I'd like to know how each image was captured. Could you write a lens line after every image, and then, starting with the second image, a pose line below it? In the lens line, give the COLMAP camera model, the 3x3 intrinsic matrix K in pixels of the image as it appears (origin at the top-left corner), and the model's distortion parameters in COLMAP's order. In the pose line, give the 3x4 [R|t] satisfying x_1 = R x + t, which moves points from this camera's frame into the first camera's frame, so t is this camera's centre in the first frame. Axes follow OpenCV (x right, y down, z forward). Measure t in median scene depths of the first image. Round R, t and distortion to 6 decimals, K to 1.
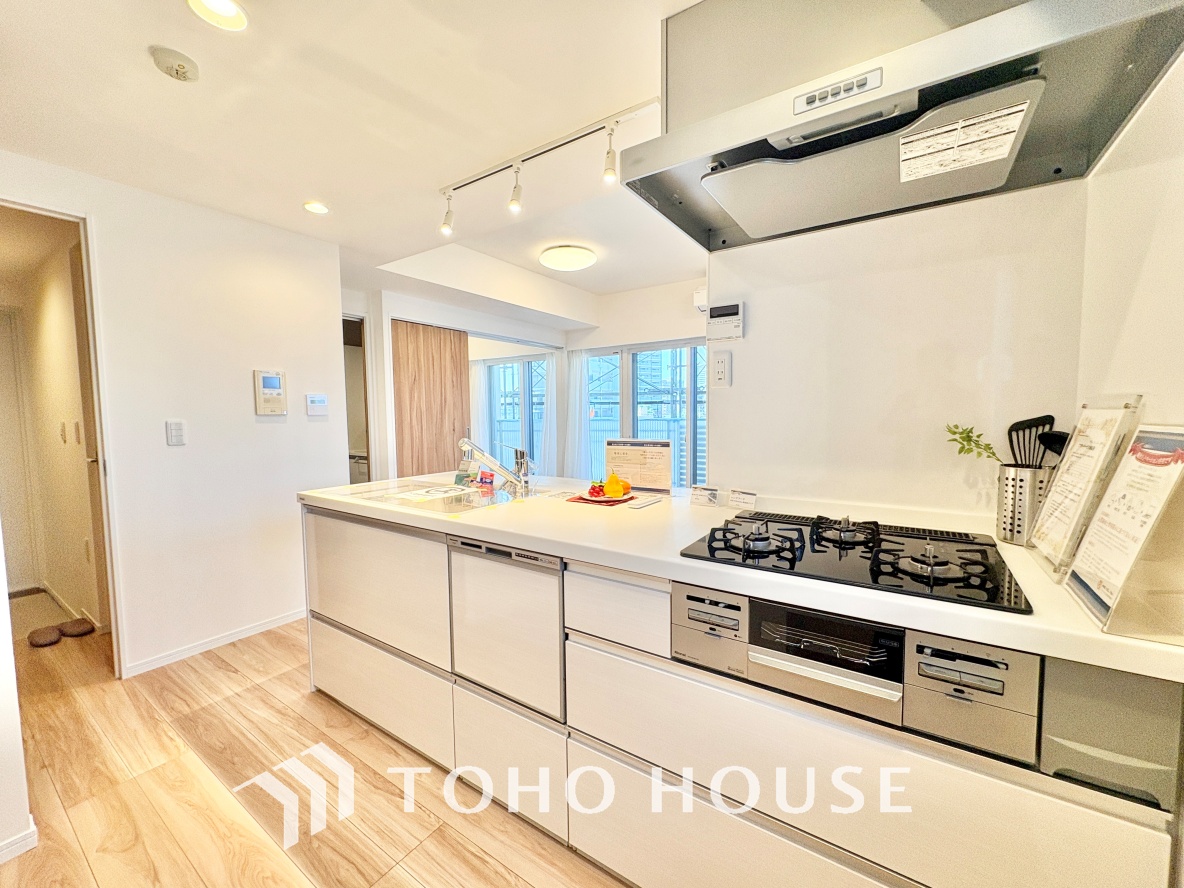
lens RADIAL K [[472.0, 0, 592.0], [0, 472.0, 445.4], [0, 0, 1]] dist [-0.000483, 0.000460]
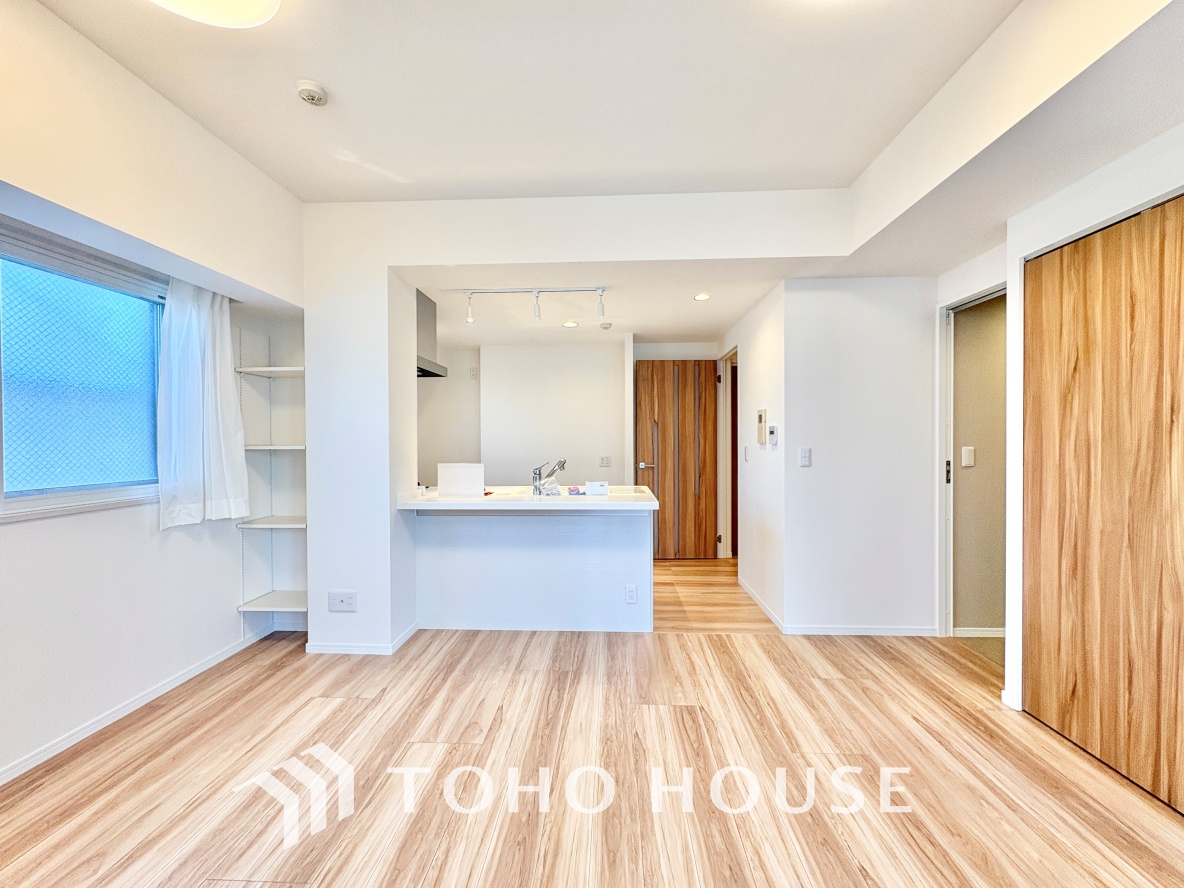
lens RADIAL K [[472.0, 0, 591.8], [0, 472.0, 445.2], [0, 0, 1]] dist [-0.000483, 0.000460]
pose [[-0.853721, 0.020171, -0.520339, 0.512563], [-0.022220, 0.996928, 0.075103, -0.192341], [0.520256, 0.075679, -0.850651, 2.427762]]
